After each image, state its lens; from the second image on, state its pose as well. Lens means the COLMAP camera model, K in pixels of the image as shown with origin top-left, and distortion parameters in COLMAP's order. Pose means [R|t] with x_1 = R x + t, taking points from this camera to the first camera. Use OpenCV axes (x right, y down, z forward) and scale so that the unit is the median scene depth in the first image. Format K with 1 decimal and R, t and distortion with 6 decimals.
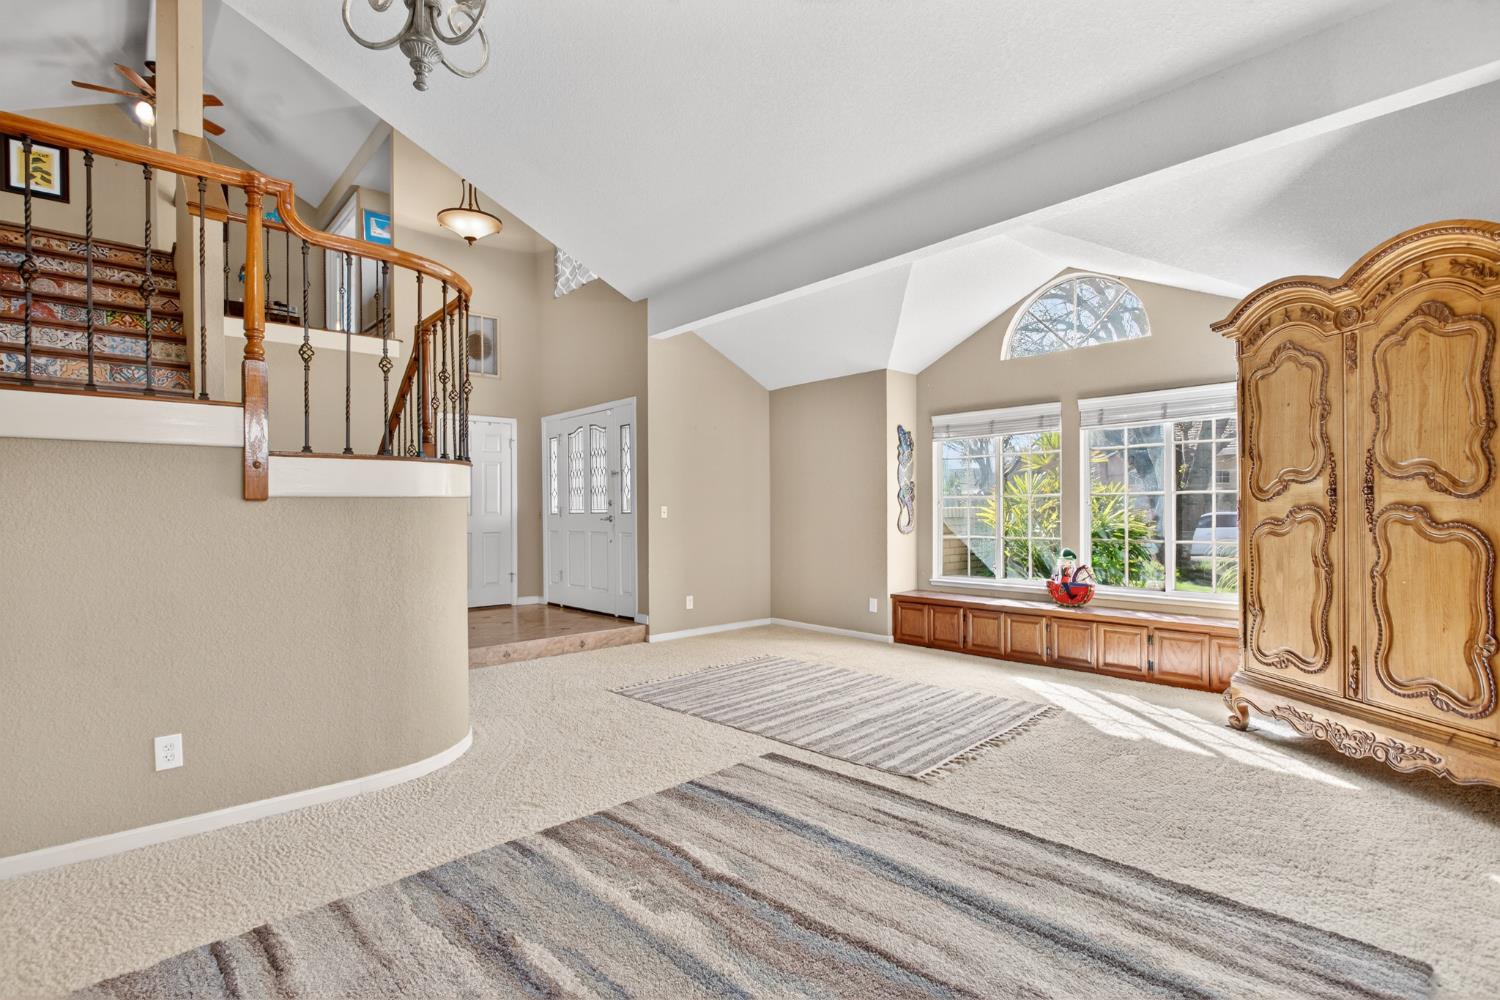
lens RADIAL K [[712.5, 0, 742.9], [0, 712.5, 509.3], [0, 0, 1]] dist [-0.000814, -0.000091]
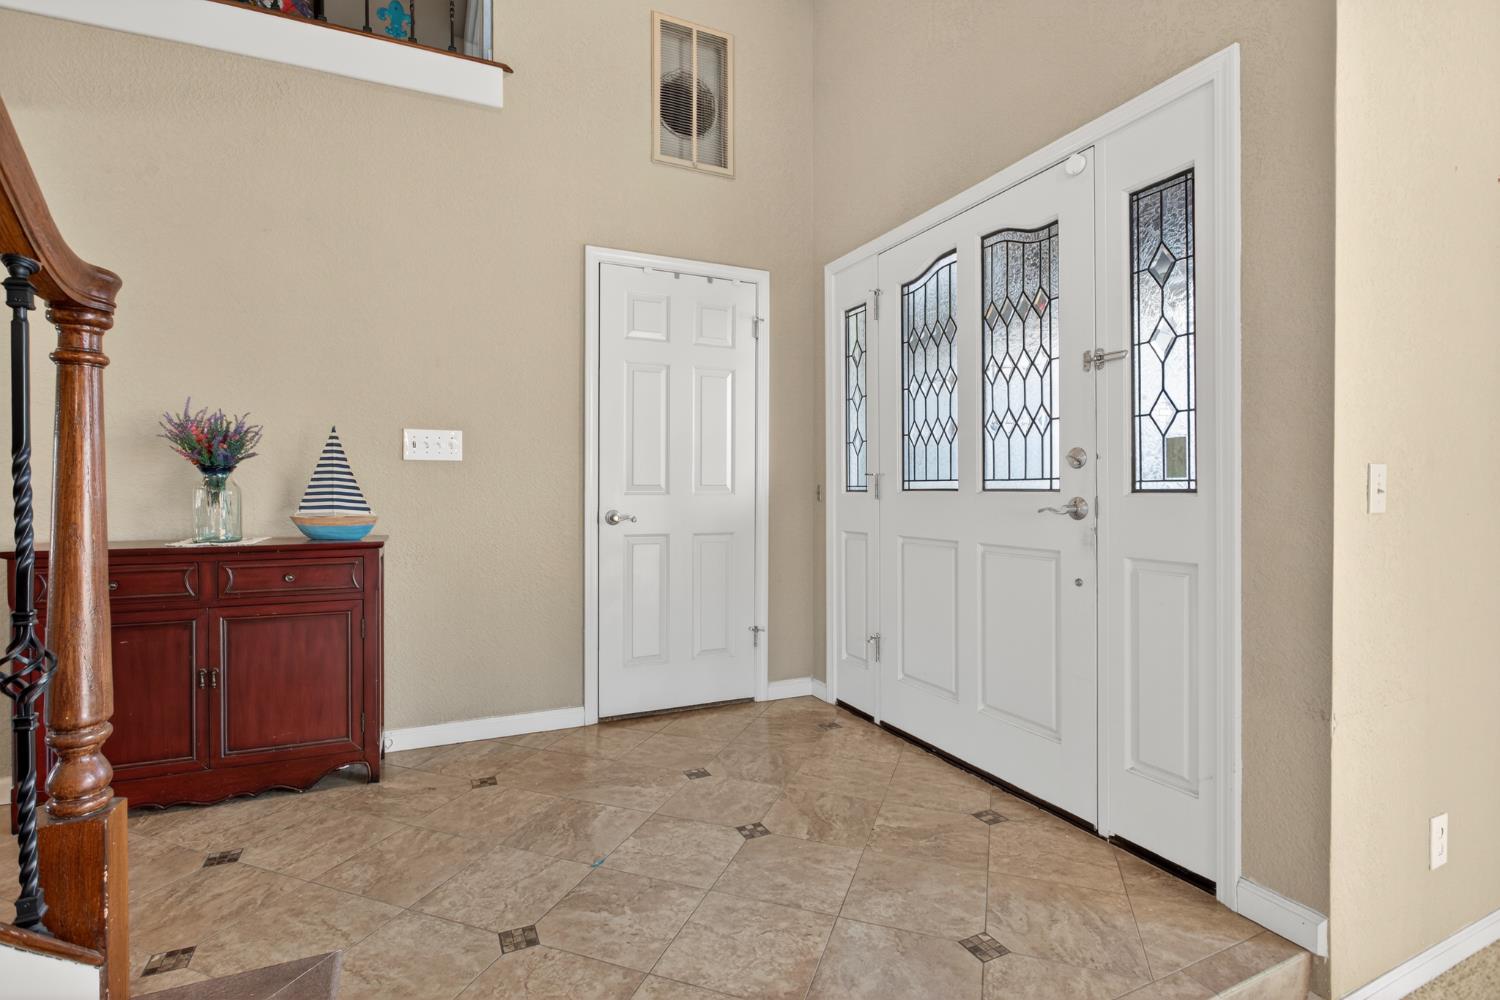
lens RADIAL K [[712.5, 0, 744.3], [0, 712.5, 494.7], [0, 0, 1]] dist [-0.000814, -0.000091]
pose [[0.957594, 0.011127, -0.287907, -0.240348], [-0.007945, 0.999894, 0.012218, 0.004904], [0.288012, -0.009412, 0.957580, 0.677027]]
